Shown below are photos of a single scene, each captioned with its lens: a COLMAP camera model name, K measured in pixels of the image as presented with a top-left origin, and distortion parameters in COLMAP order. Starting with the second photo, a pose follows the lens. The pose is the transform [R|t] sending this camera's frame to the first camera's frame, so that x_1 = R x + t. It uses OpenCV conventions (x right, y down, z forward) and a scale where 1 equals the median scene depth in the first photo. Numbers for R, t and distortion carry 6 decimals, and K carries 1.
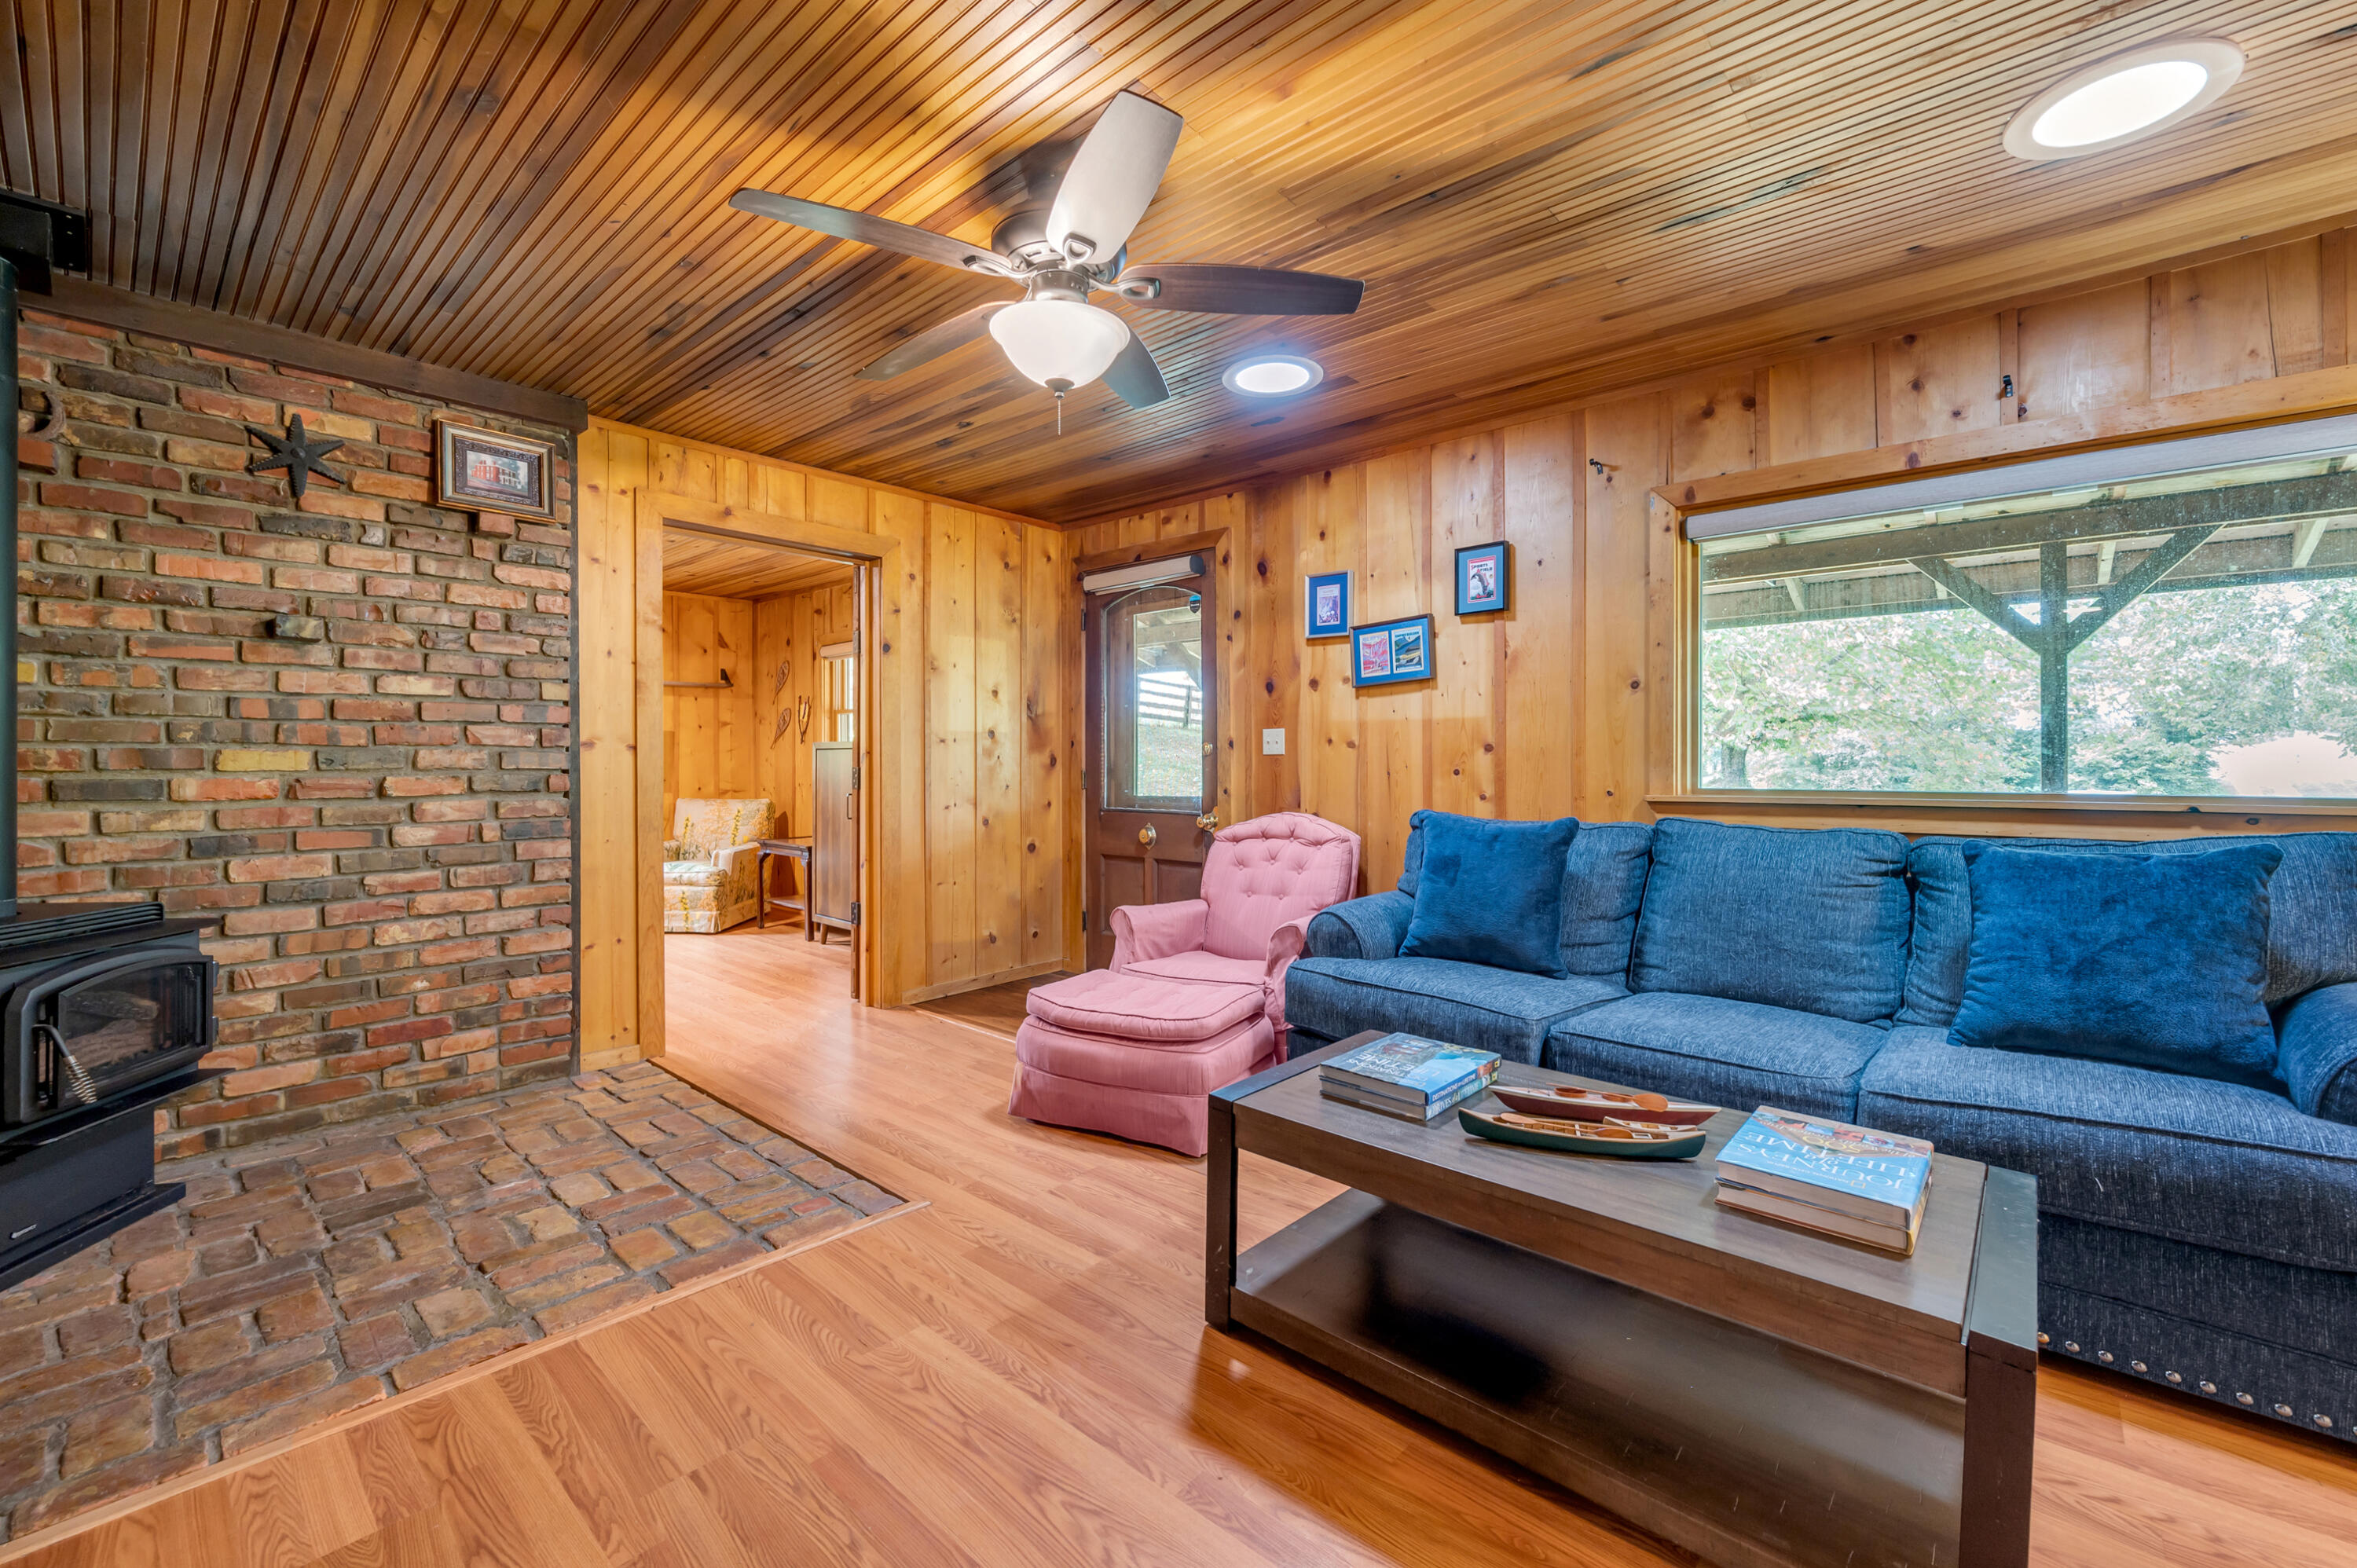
lens RADIAL K [[966.3, 0, 1180.3], [0, 966.3, 771.5], [0, 0, 1]] dist [0.000671, 0.000104]
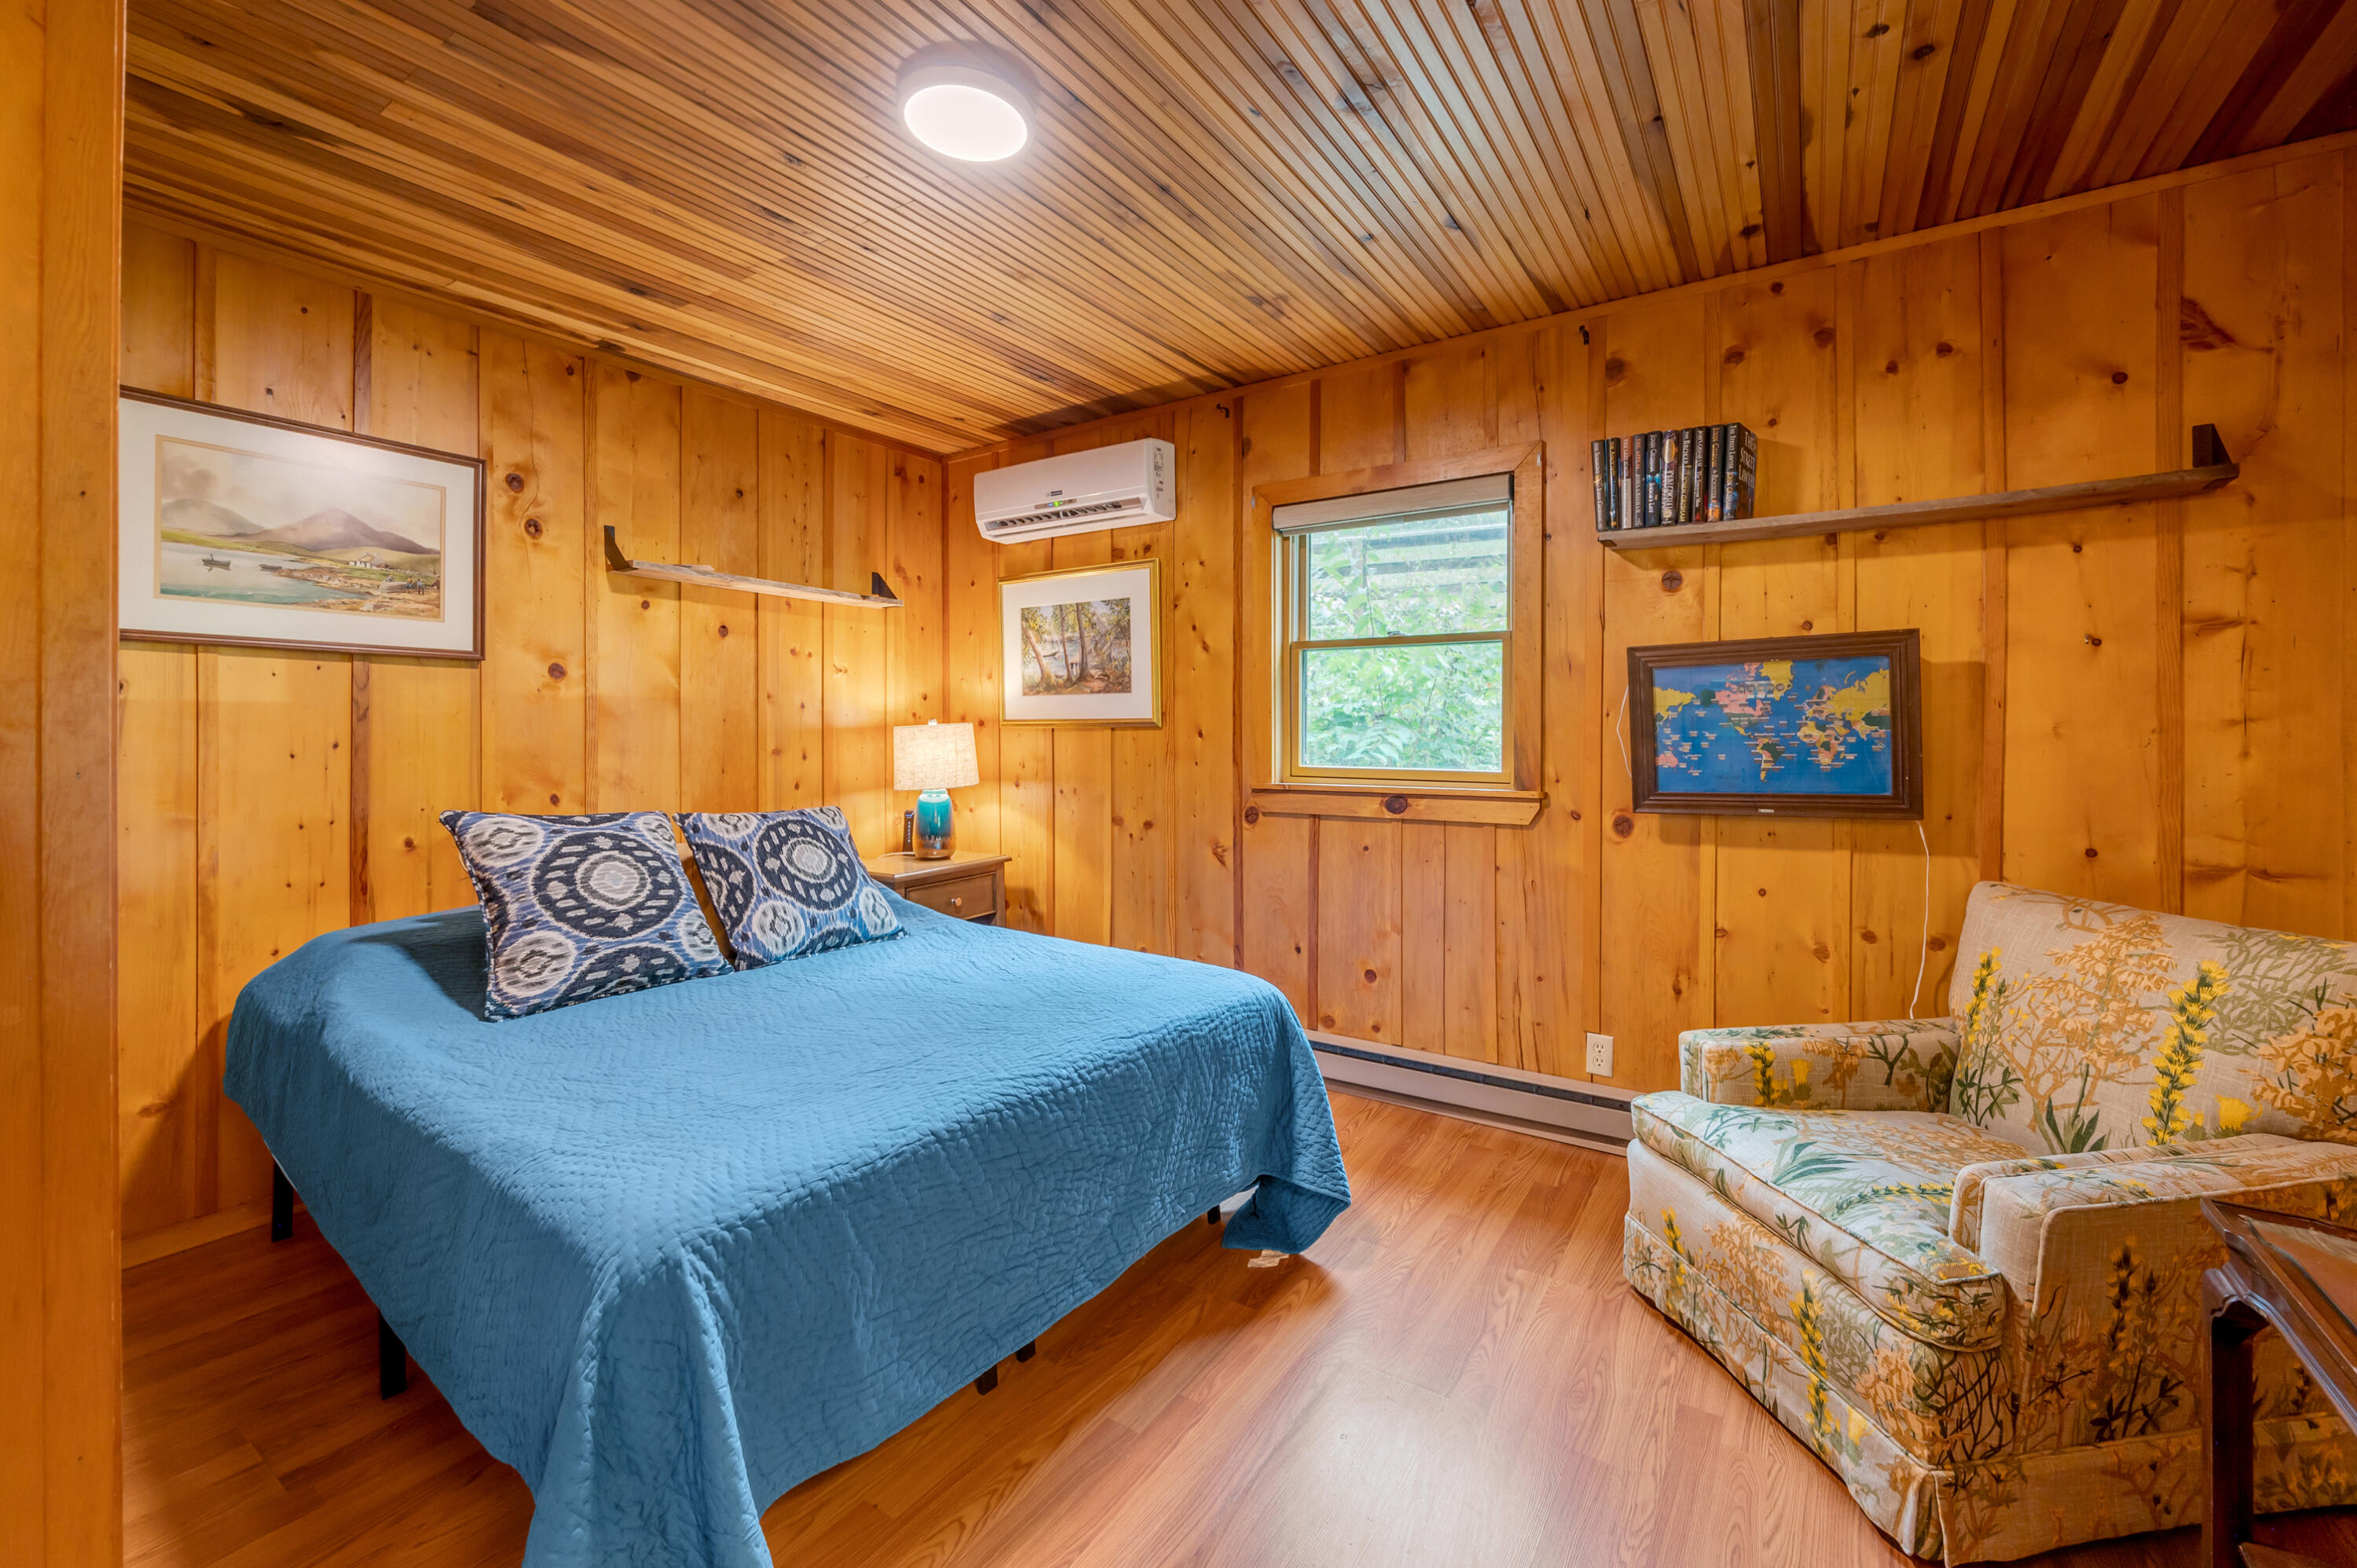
lens RADIAL K [[966.3, 0, 1268.7], [0, 966.3, 716.4], [0, 0, 1]] dist [0.000671, 0.000104]
pose [[0.150582, -0.005760, -0.988581, -0.242817], [-0.003749, 0.999973, -0.006398, -0.020498], [0.988590, 0.004669, 0.150556, 0.700036]]
